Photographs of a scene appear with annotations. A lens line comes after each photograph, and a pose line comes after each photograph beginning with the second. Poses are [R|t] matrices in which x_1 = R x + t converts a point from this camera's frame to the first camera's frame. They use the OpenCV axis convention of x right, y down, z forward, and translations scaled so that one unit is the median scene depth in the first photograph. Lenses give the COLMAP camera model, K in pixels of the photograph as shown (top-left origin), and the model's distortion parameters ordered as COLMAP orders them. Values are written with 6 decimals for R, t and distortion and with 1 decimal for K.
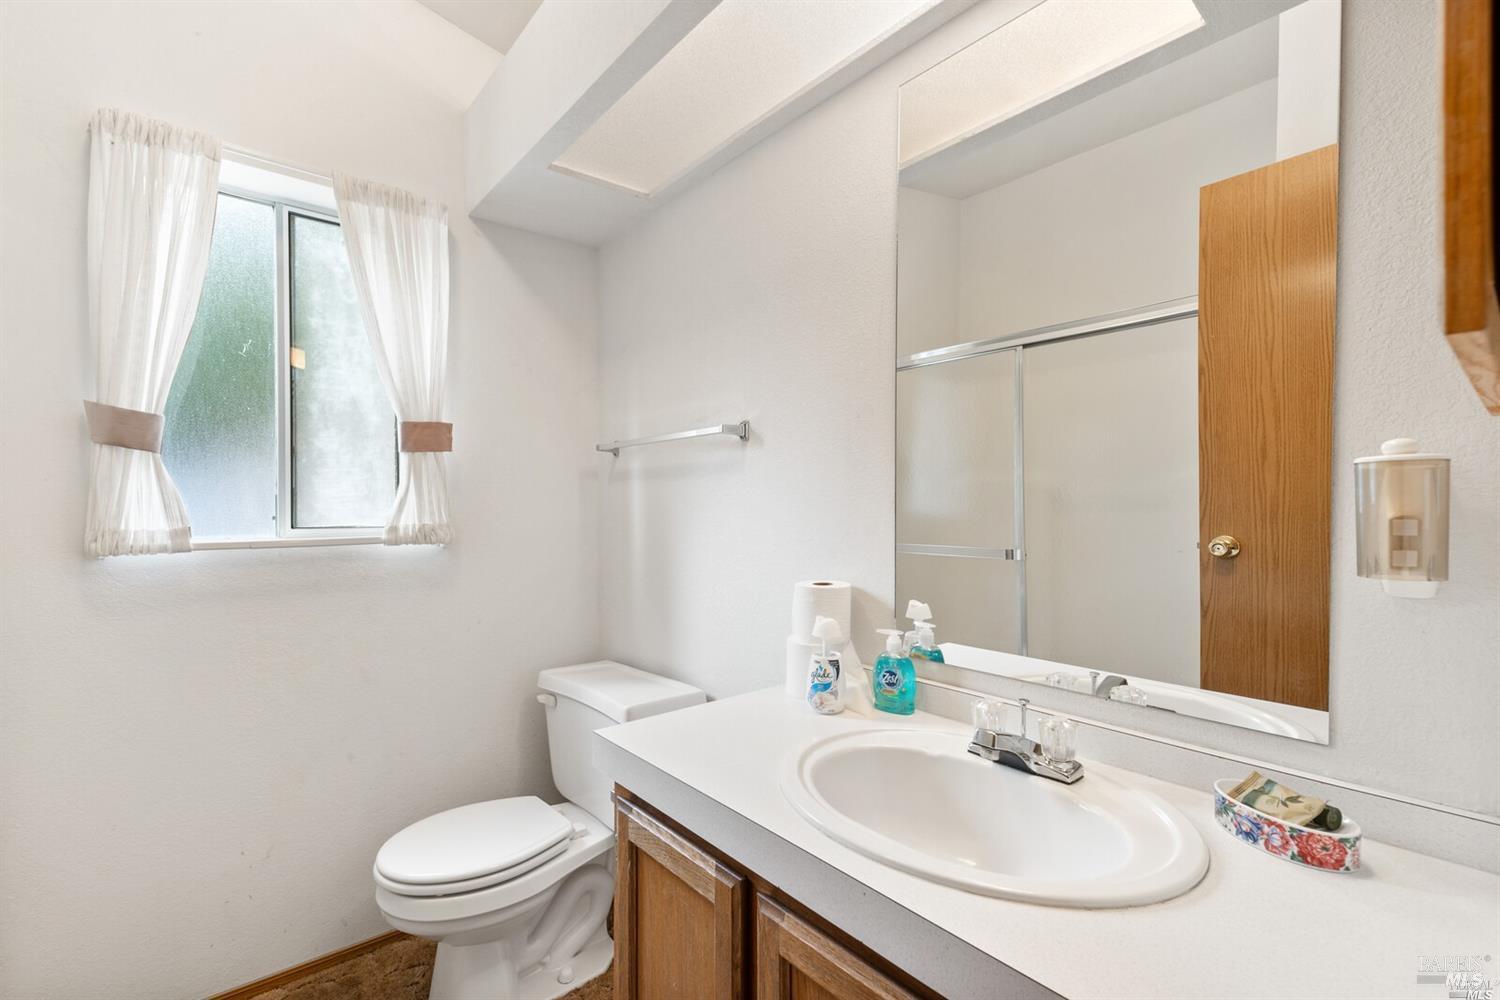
lens RADIAL K [[664.2, 0, 751.8], [0, 664.2, 501.6], [0, 0, 1]] dist [0.014436, -0.004461]
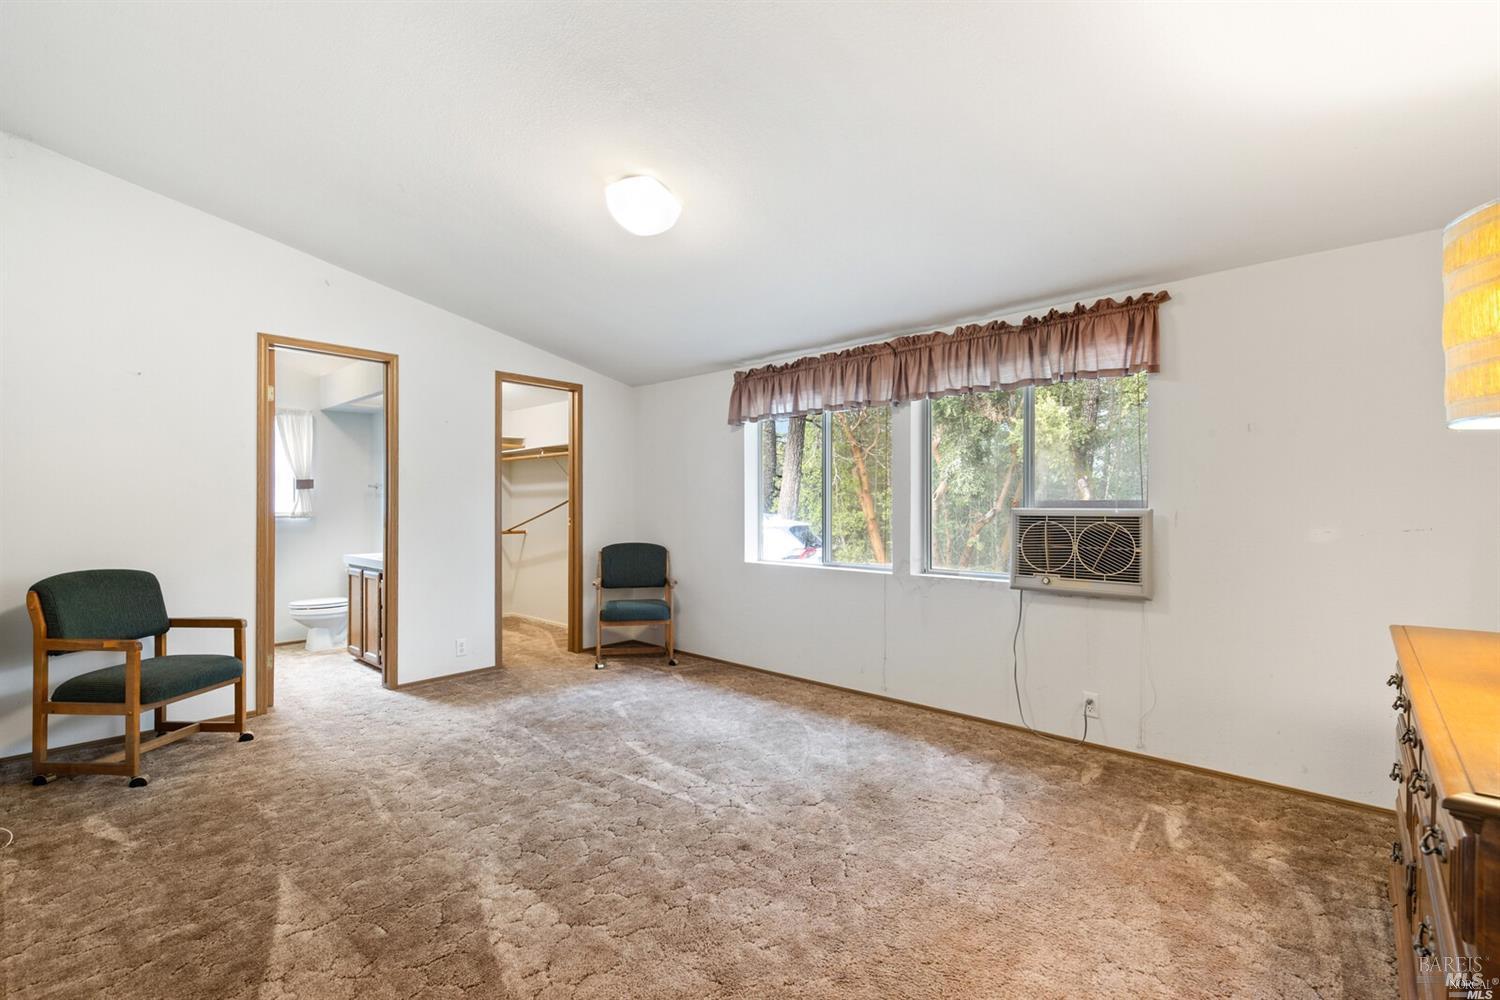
lens RADIAL K [[664.2, 0, 749.7], [0, 664.2, 504.3], [0, 0, 1]] dist [0.014436, -0.004461]
pose [[0.990408, -0.000196, 0.138176, 1.150624], [0.001233, 0.999972, -0.007418, 0.023541], [-0.138171, 0.007517, 0.990380, -2.398622]]
